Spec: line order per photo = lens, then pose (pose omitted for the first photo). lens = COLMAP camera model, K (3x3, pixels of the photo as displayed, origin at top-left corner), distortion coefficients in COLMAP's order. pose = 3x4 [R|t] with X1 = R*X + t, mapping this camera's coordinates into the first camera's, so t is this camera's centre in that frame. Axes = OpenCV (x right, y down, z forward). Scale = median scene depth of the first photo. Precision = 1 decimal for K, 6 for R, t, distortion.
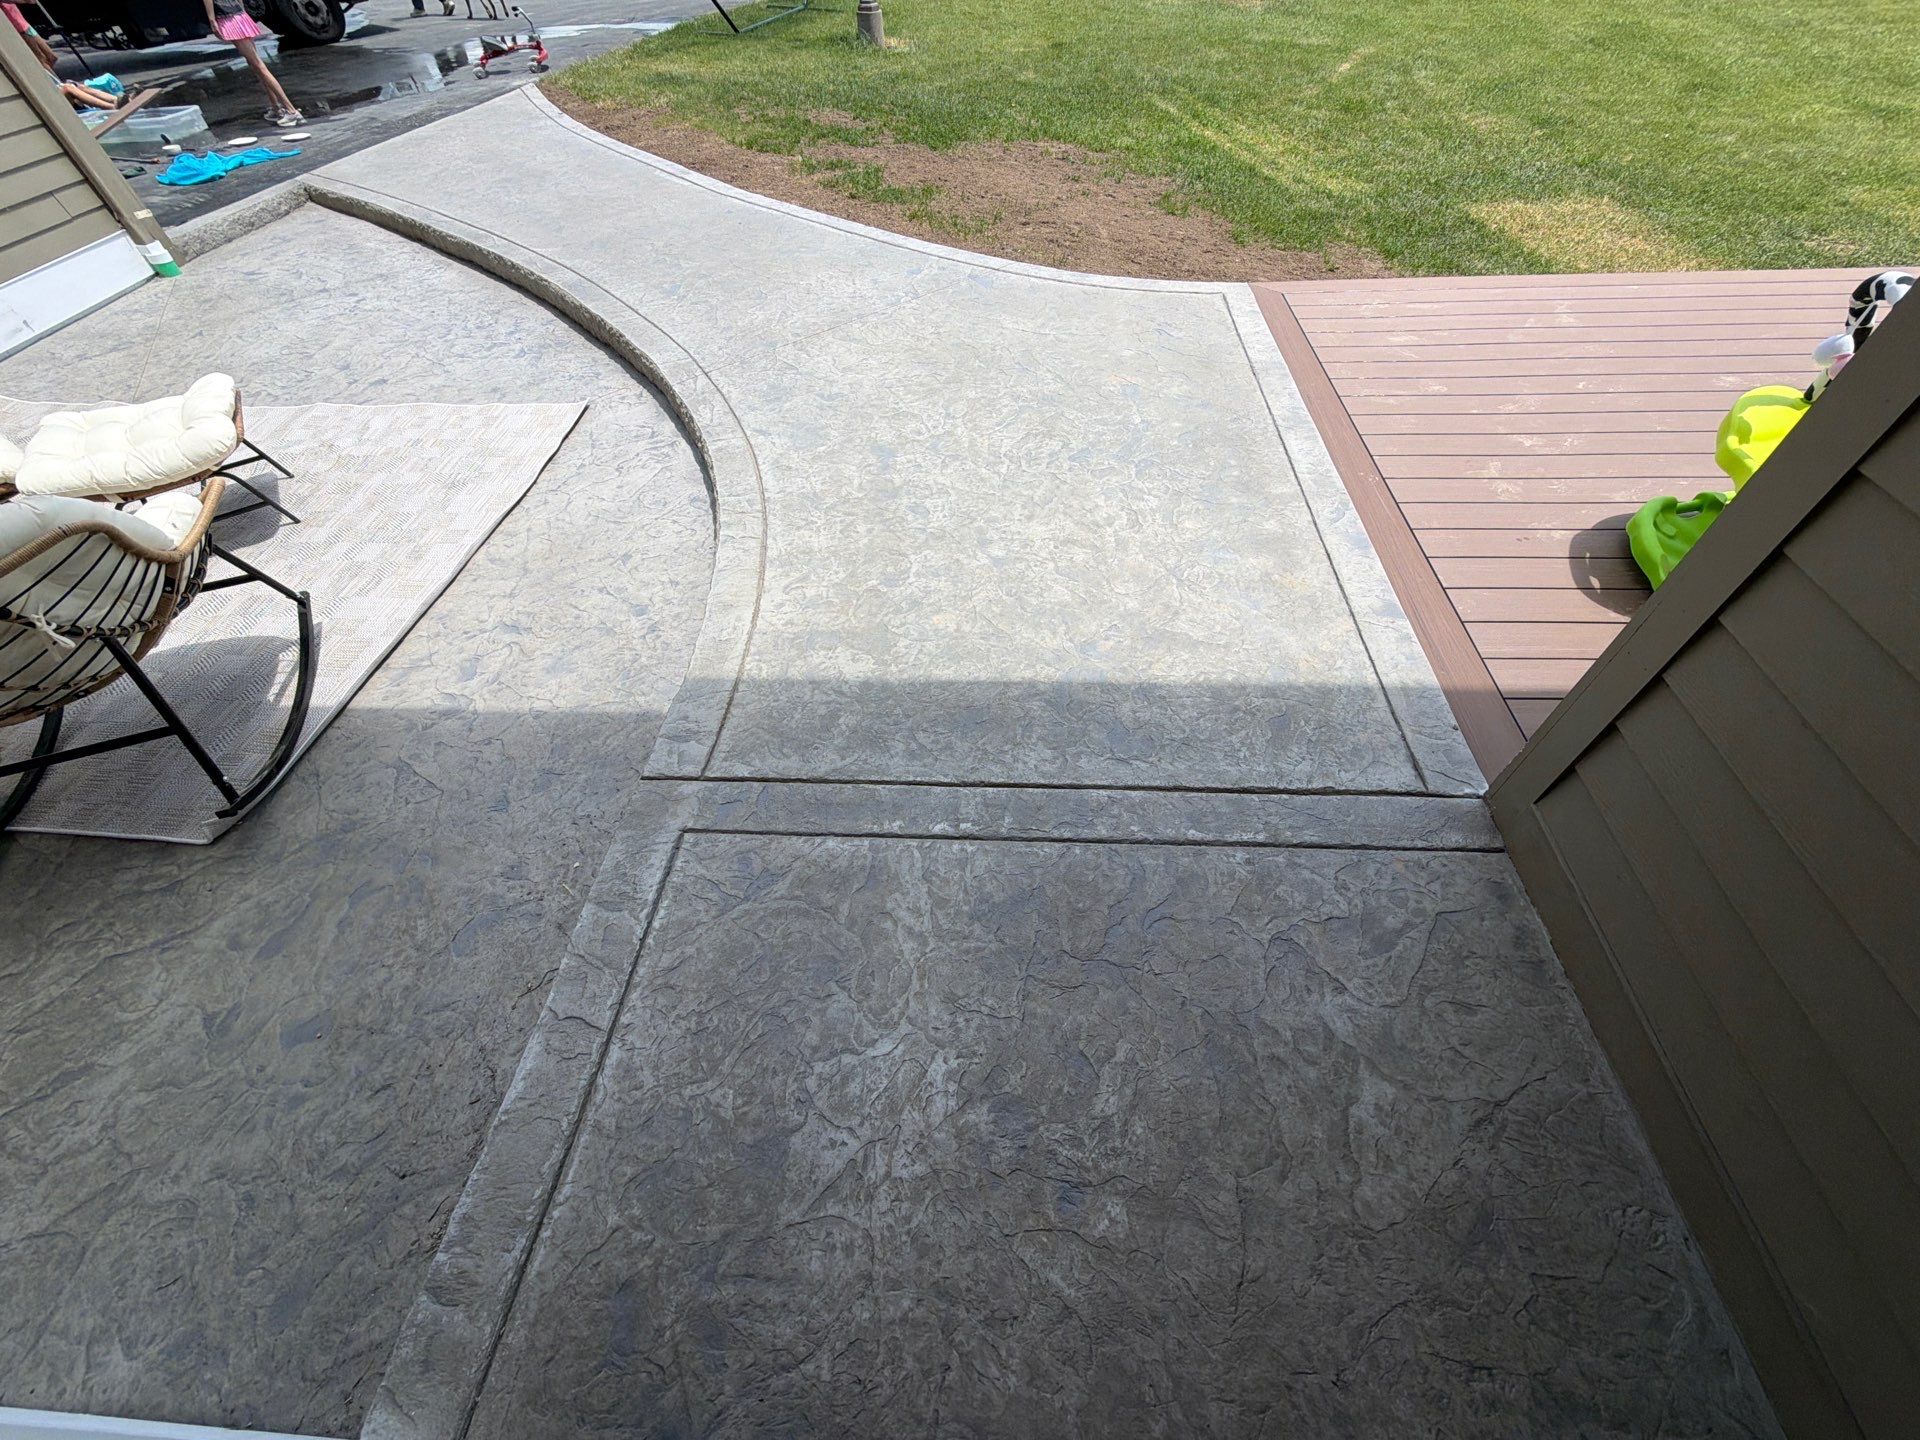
lens RADIAL K [[766.2, 0, 961.1], [0, 766.2, 715.4], [0, 0, 1]] dist [-0.000487, 0.000034]
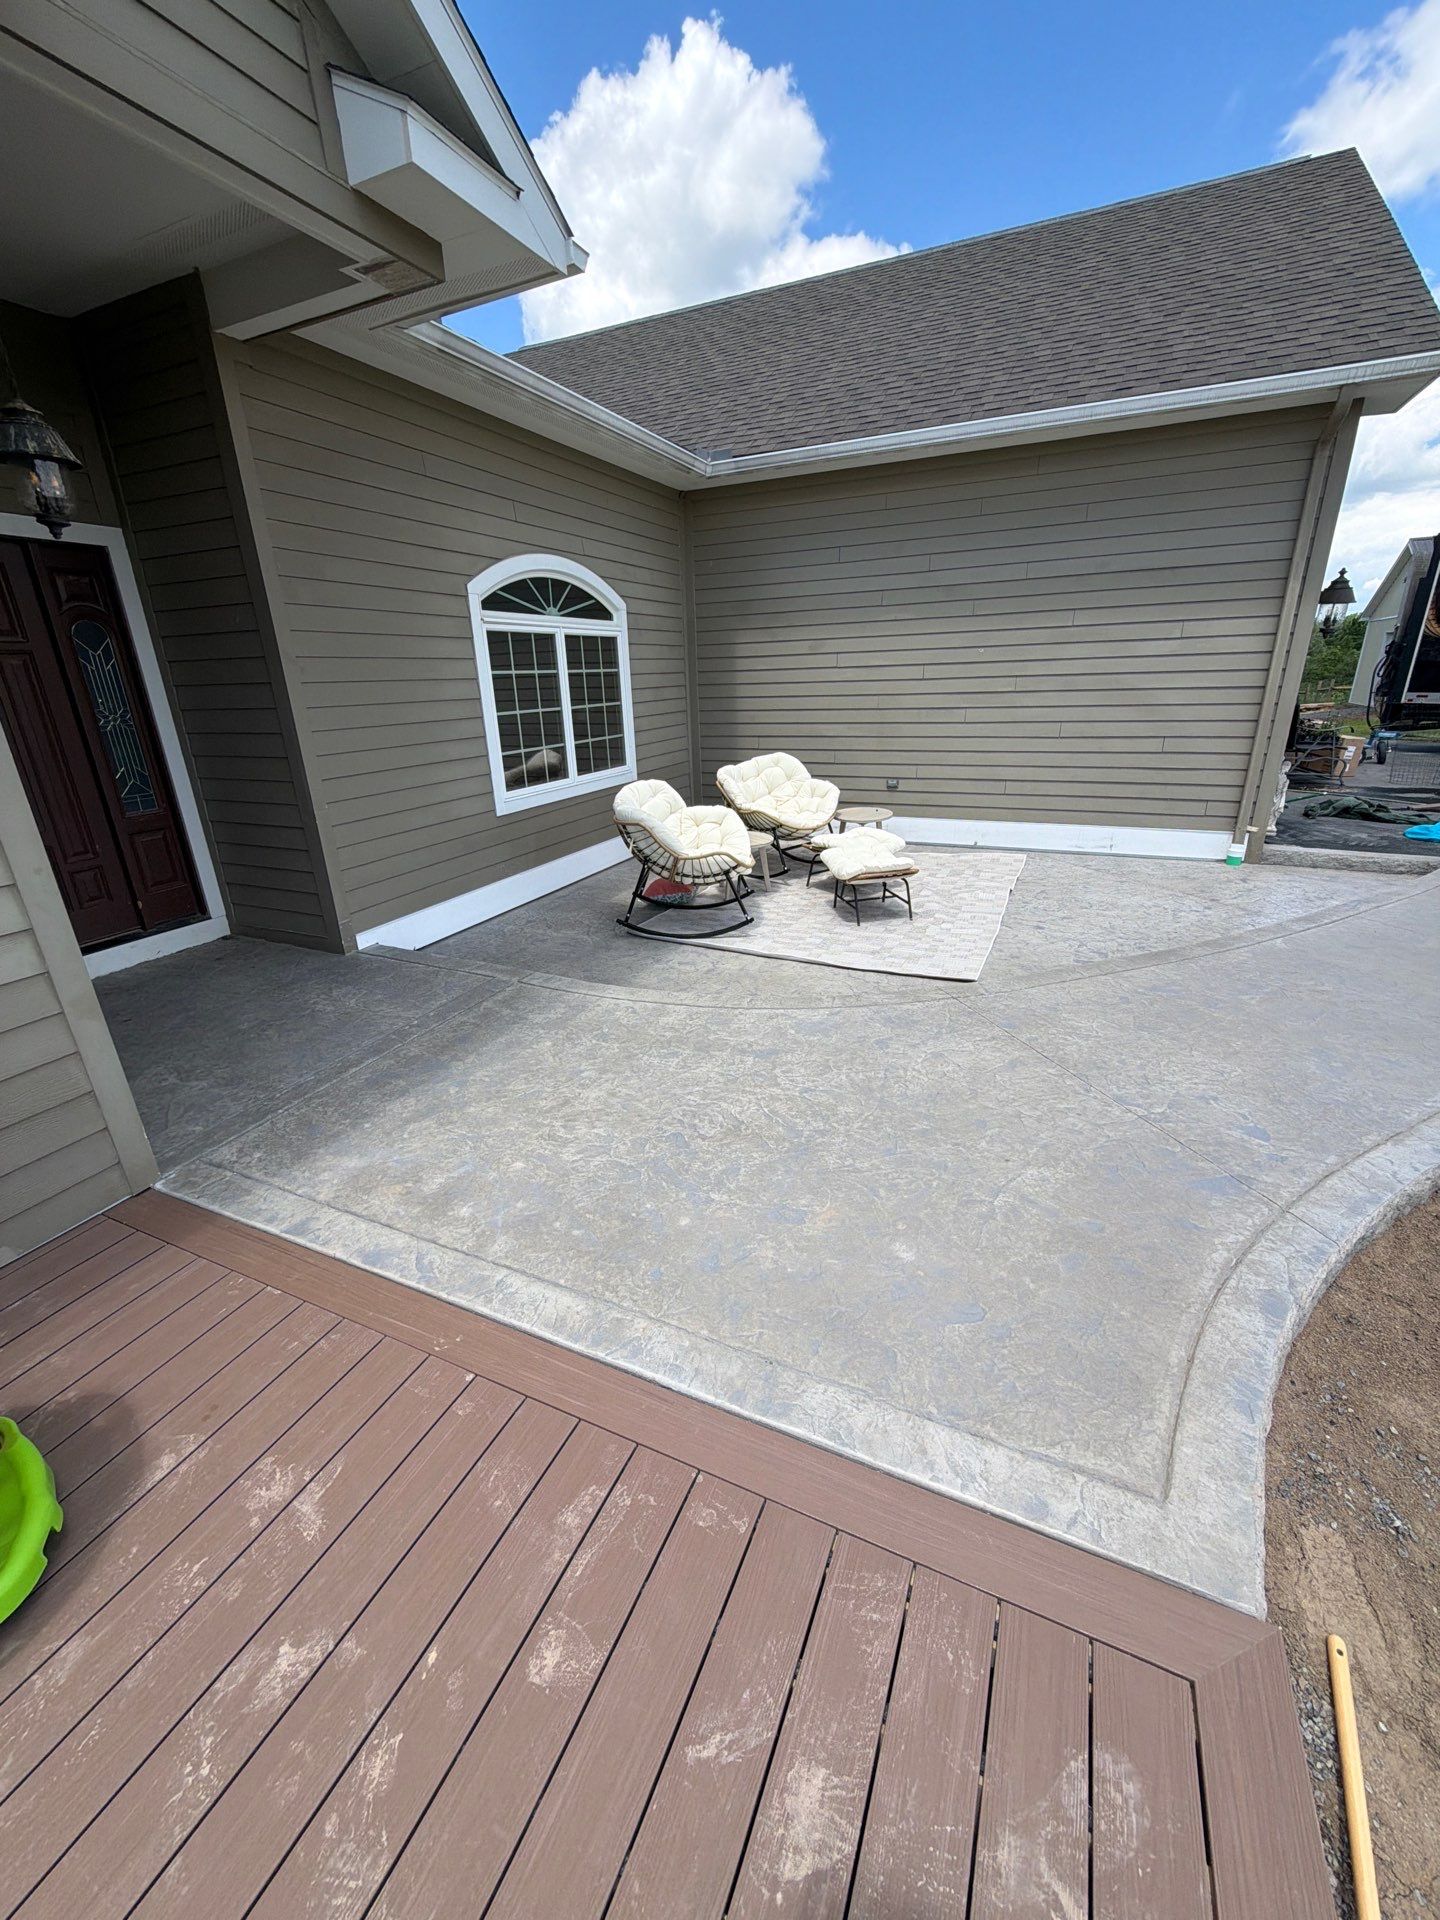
lens RADIAL K [[764.5, 0, 720.0], [0, 764.5, 960.0], [0, 0, 1]] dist [0.000986, -0.000018]
pose [[-0.358927, 0.375914, -0.854319, 1.197390], [-0.676983, 0.525266, 0.515548, -1.358750], [0.642546, 0.763403, 0.065956, 1.100893]]
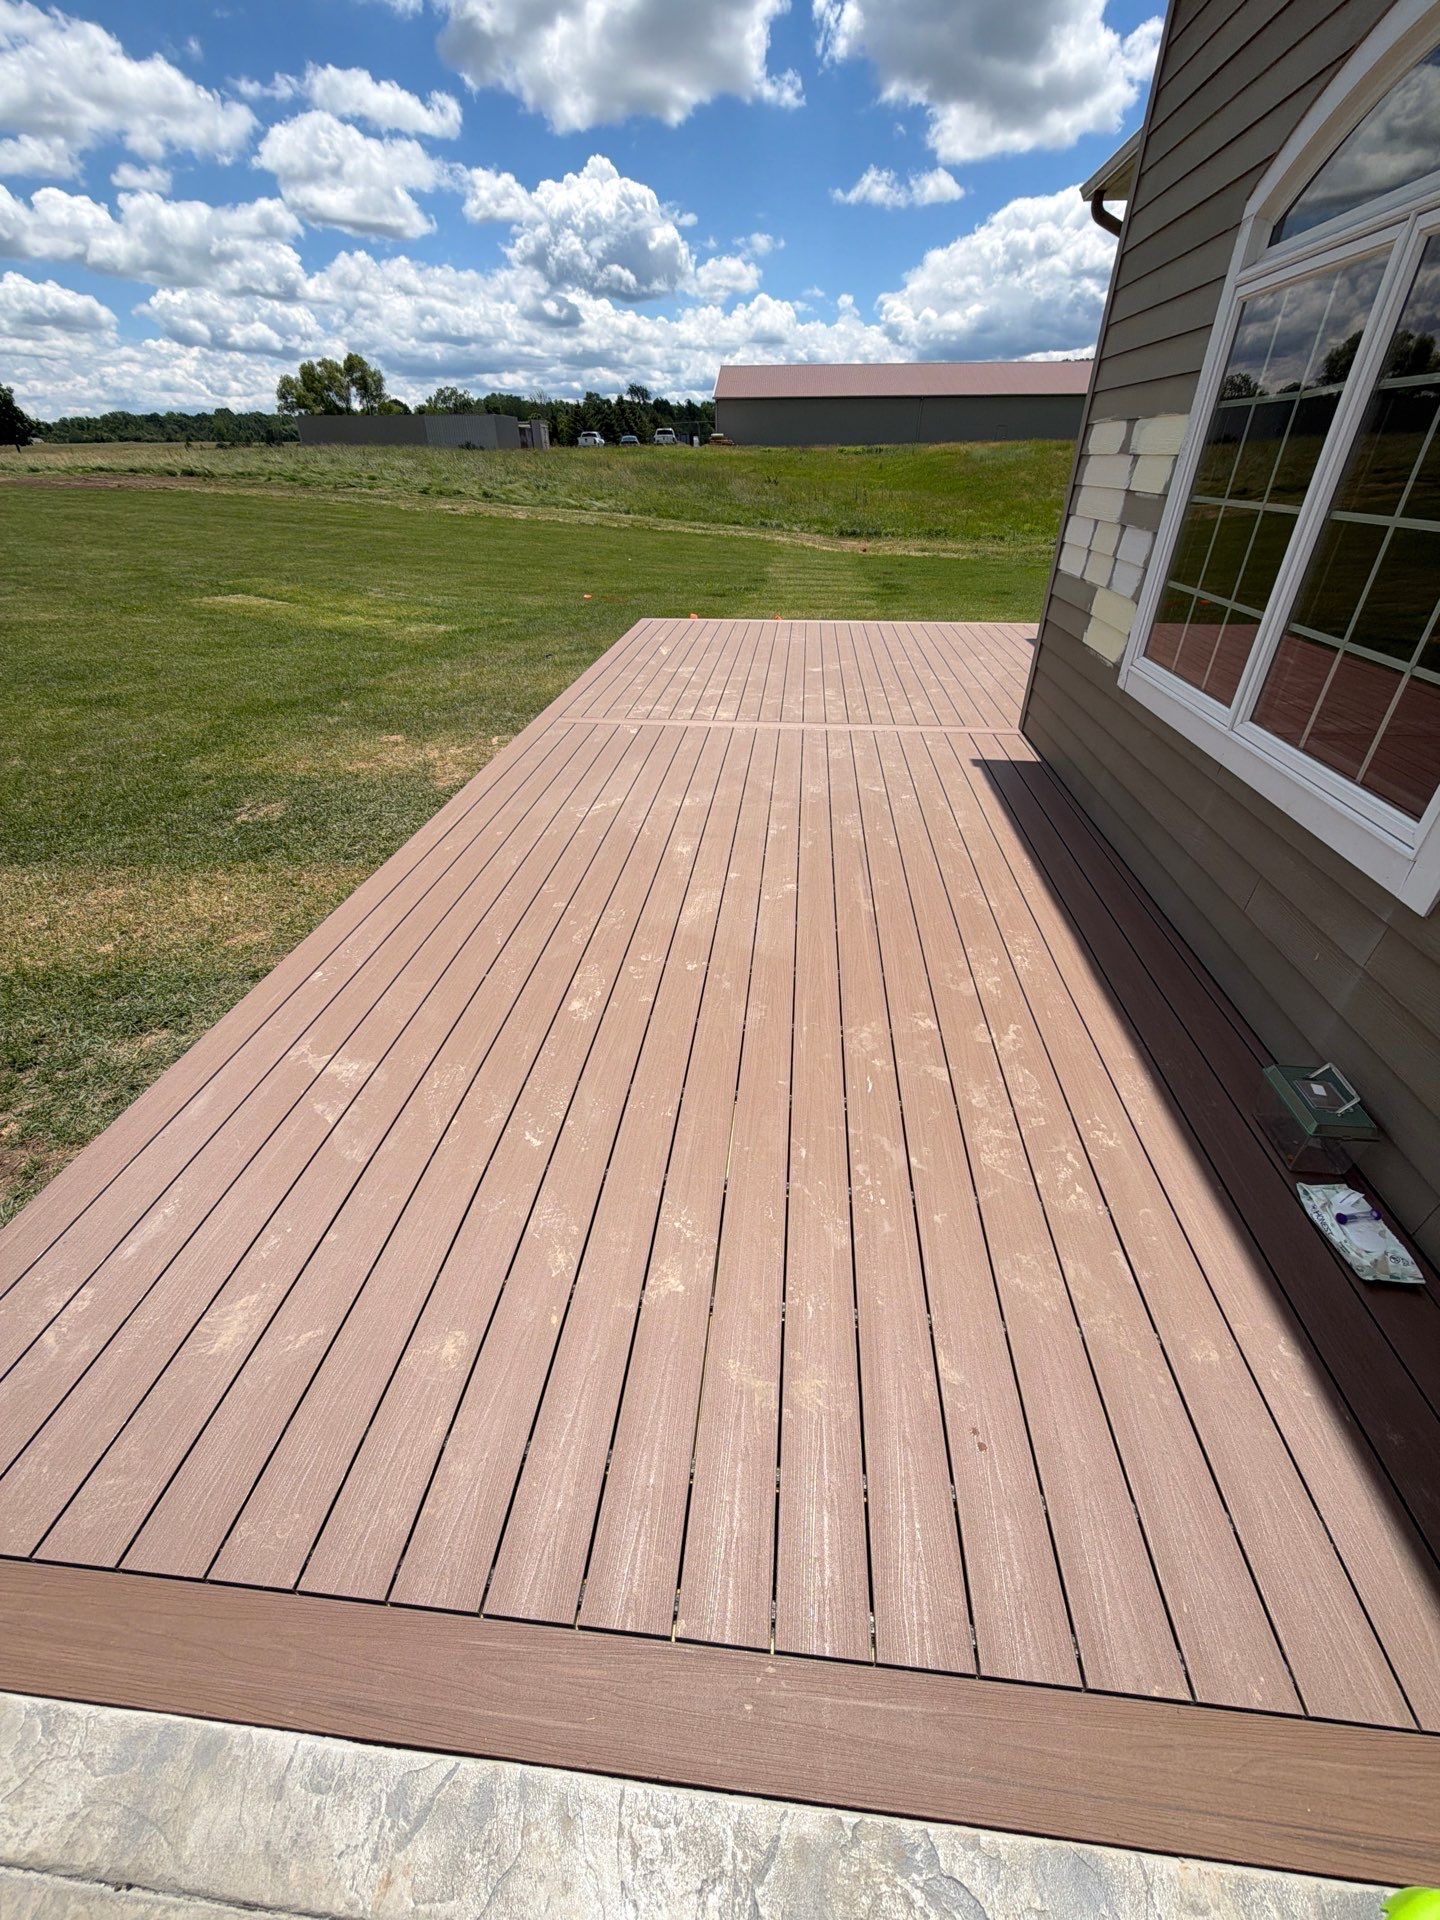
lens RADIAL K [[766.2, 0, 720.0], [0, 766.2, 960.0], [0, 0, 1]] dist [-0.000487, 0.000034]
pose [[0.043850, -0.515187, 0.855955, 0.502299], [0.759488, 0.573812, 0.306461, -0.878841], [-0.649042, 0.636649, 0.416440, 0.783560]]
